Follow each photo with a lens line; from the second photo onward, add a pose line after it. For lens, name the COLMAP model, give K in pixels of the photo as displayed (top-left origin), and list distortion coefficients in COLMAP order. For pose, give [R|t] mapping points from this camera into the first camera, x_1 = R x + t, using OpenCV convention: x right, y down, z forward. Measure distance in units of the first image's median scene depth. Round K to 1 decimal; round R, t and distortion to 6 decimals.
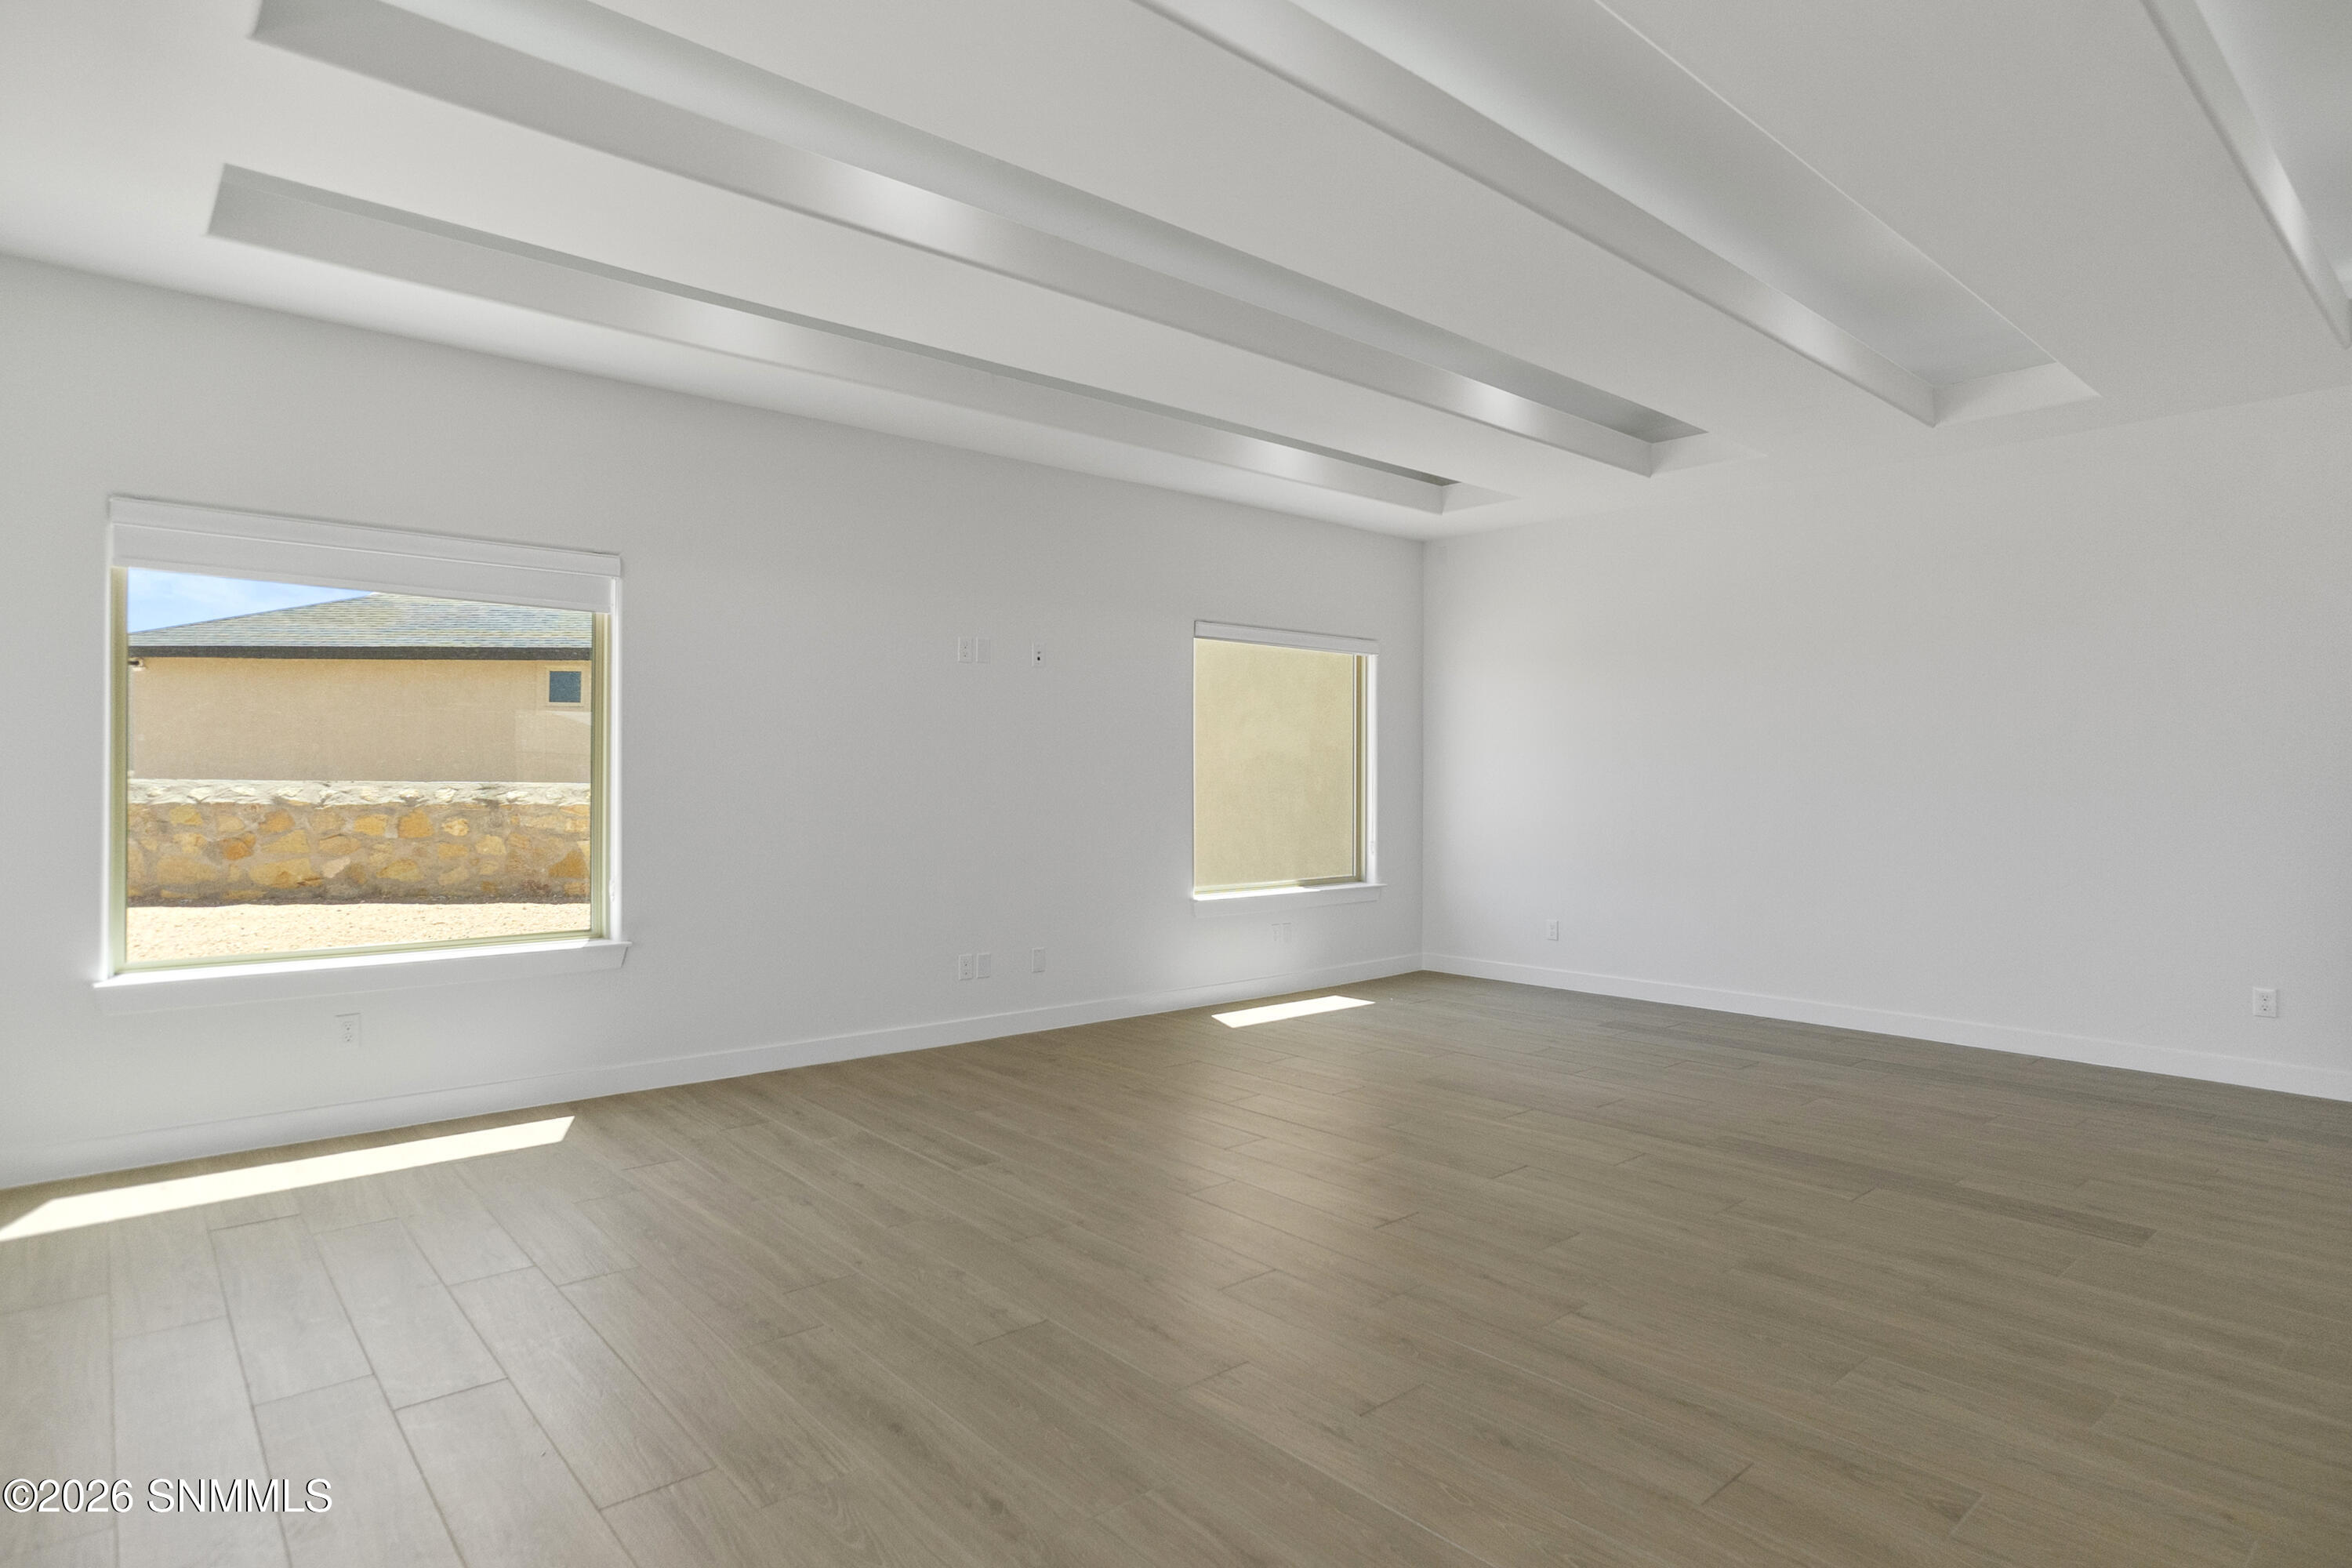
lens RADIAL K [[1267.4, 0, 1175.8], [0, 1267.4, 773.9], [0, 0, 1]] dist [-0.047861, 0.036236]
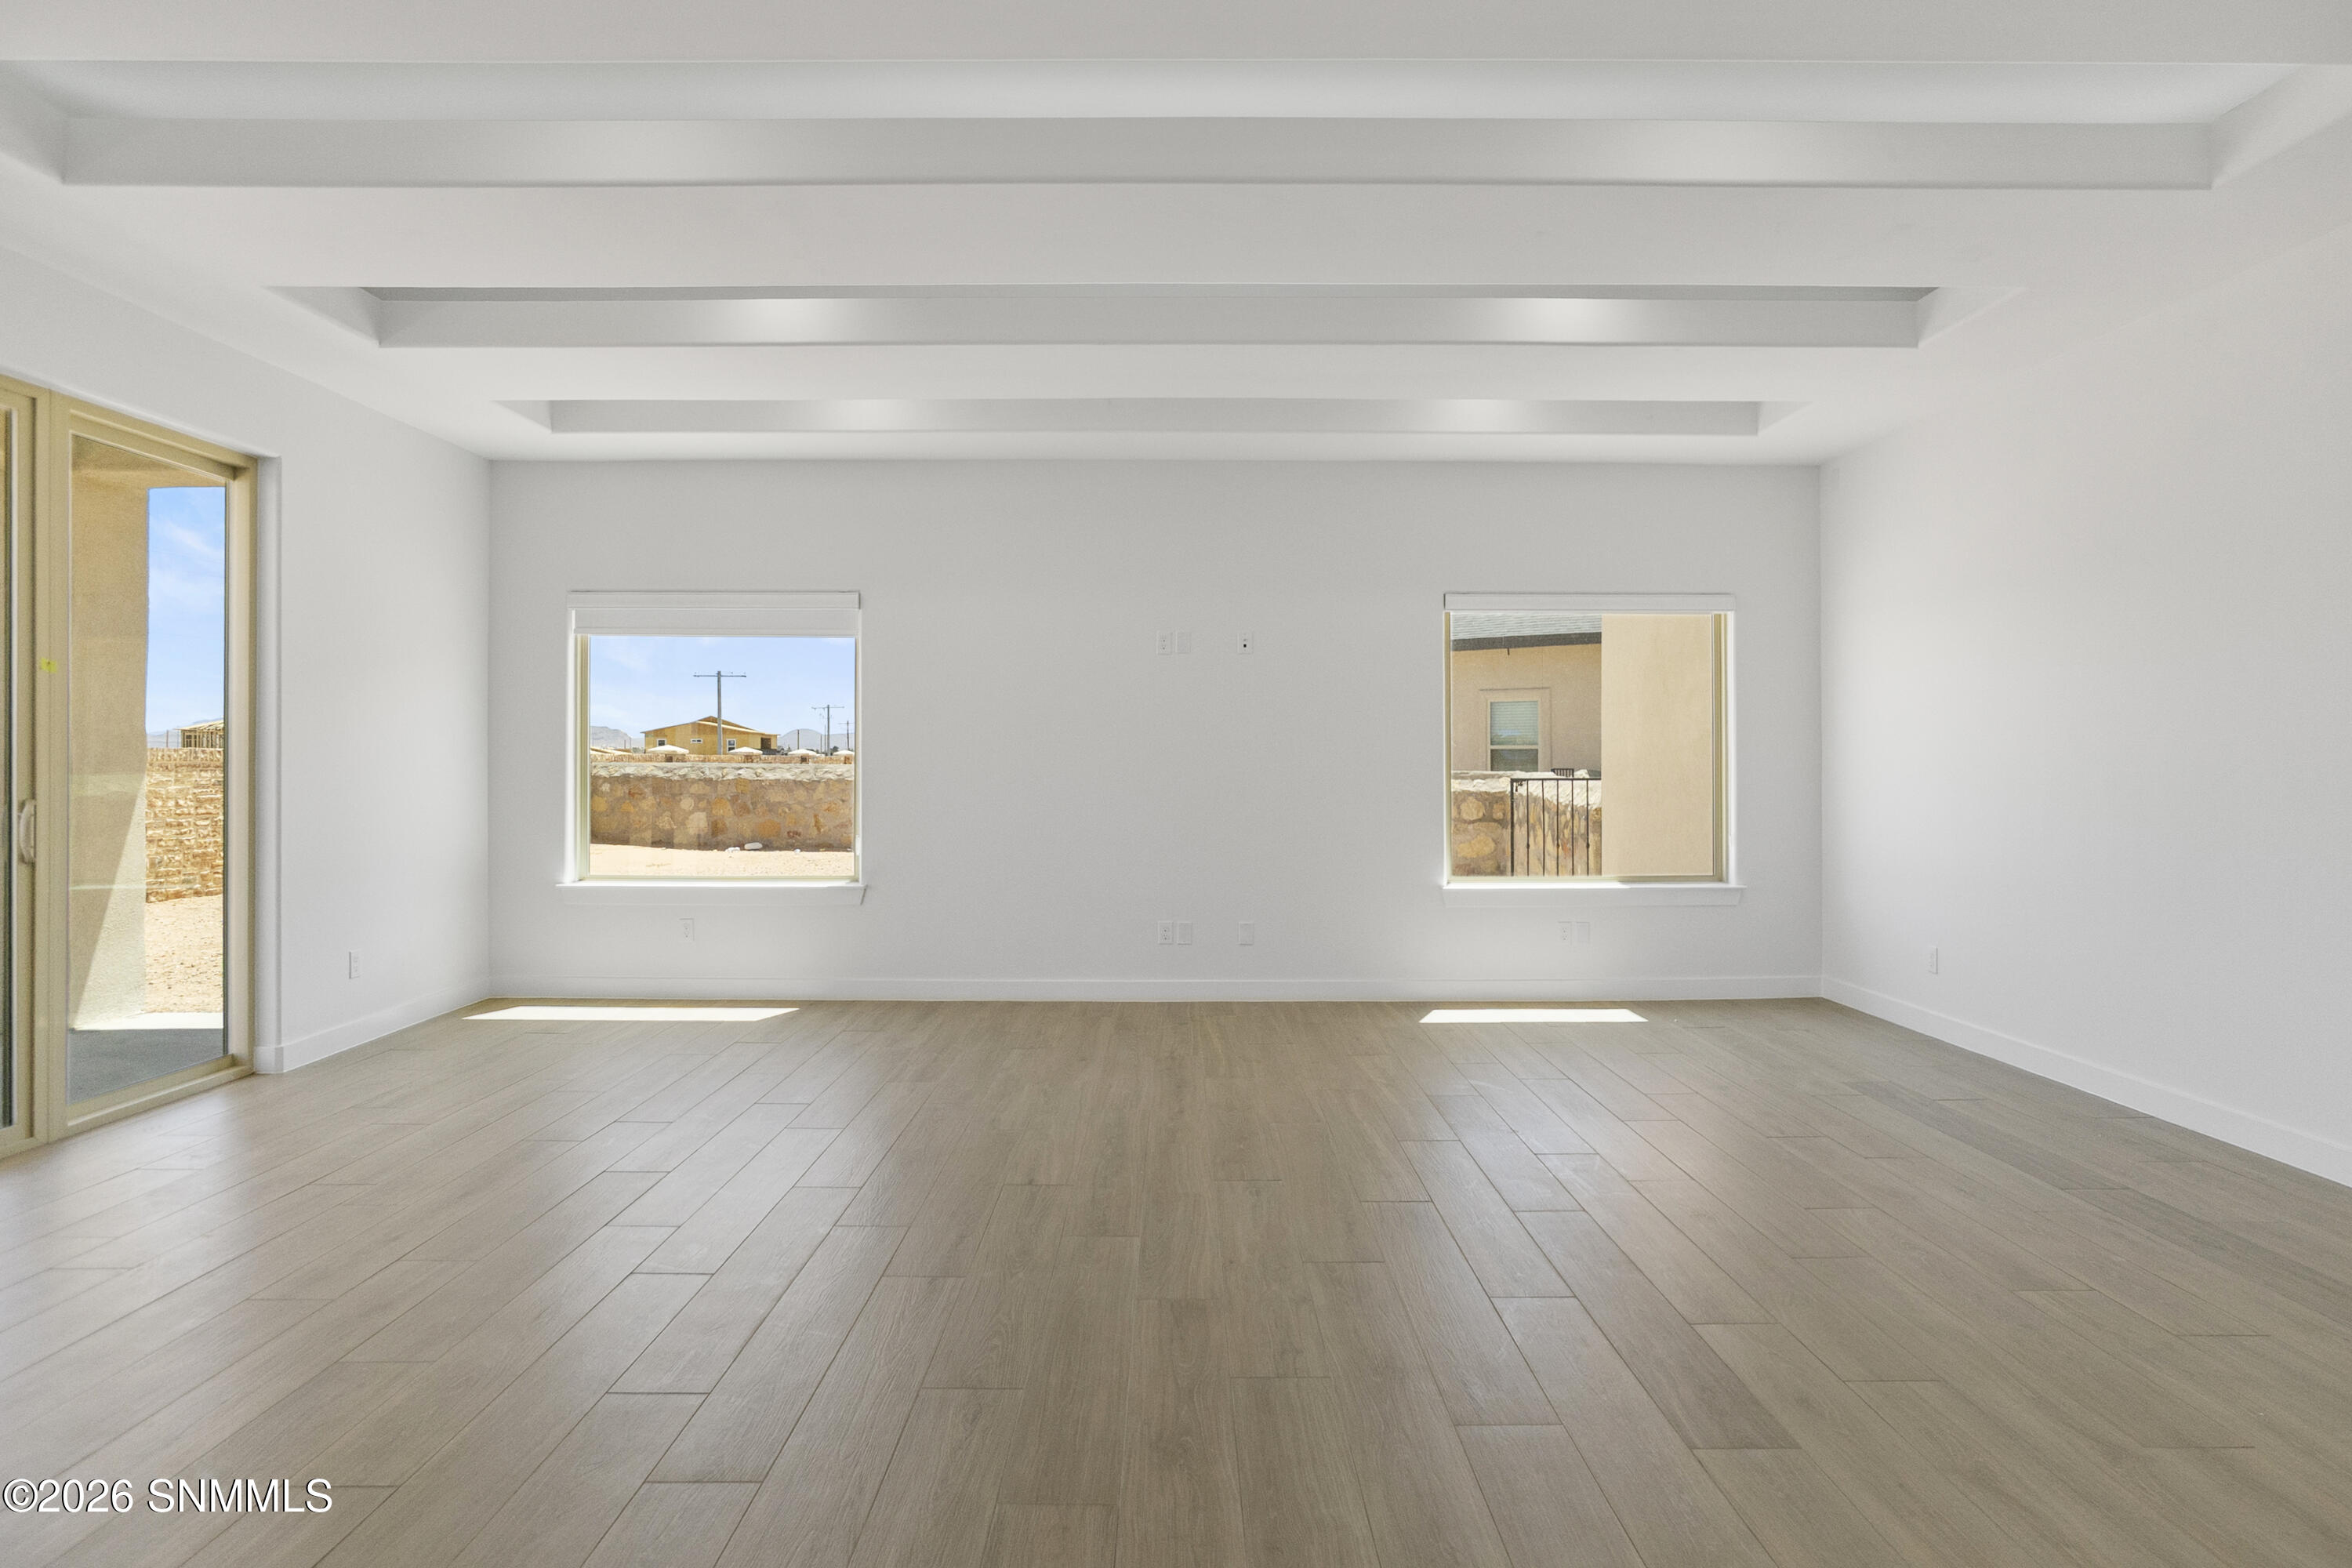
lens RADIAL K [[1267.4, 0, 1192.3], [0, 1267.4, 776.0], [0, 0, 1]] dist [-0.047861, 0.036236]
pose [[0.761548, 0.004707, -0.648091, 0.267778], [0.004301, 0.999915, 0.012316, 0.001722], [0.648094, -0.012166, 0.761463, 0.084374]]
